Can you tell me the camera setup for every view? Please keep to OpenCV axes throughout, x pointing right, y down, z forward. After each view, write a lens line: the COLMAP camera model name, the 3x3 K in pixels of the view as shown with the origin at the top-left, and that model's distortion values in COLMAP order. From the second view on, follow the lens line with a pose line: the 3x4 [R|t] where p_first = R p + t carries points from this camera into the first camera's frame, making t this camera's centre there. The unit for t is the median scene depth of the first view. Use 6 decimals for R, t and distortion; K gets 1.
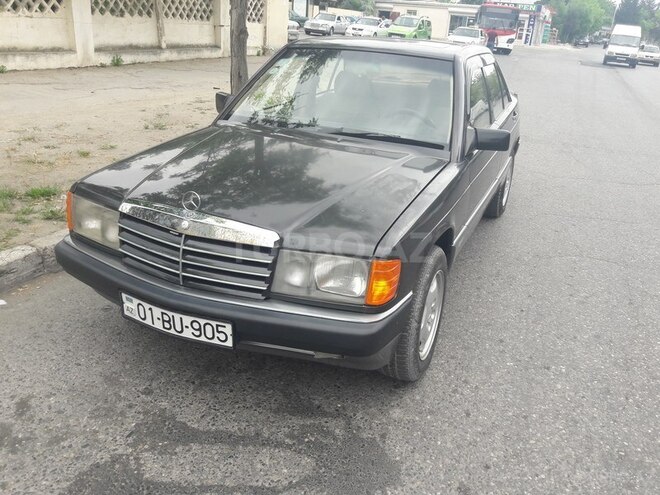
lens RADIAL K [[537.0, 0, 330.0], [0, 537.0, 247.5], [0, 0, 1]] dist [-0.001677, -0.042934]
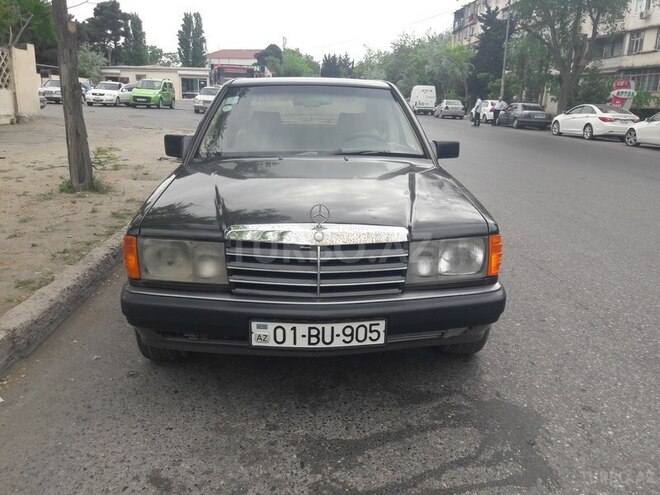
lens RADIAL K [[541.3, 0, 330.8], [0, 541.3, 233.2], [0, 0, 1]] dist [0.009284, -0.039219]
pose [[0.893762, -0.151588, 0.422151, -0.671079], [0.205093, 0.975126, -0.084063, 0.042866], [-0.398907, 0.161712, 0.902620, 0.055163]]
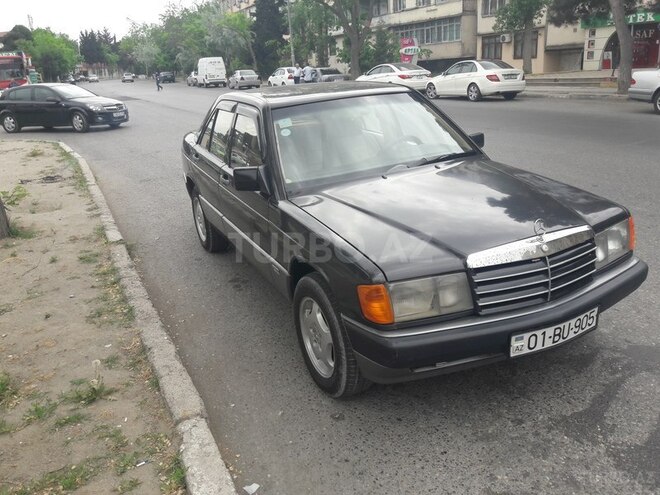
lens RADIAL K [[537.0, 0, 330.0], [0, 537.0, 247.5], [0, 0, 1]] dist [-0.001677, -0.042934]
pose [[0.653838, -0.348404, 0.671647, -1.319298], [0.391432, 0.915414, 0.093800, -0.327111], [-0.647516, 0.201574, 0.734909, 0.441147]]
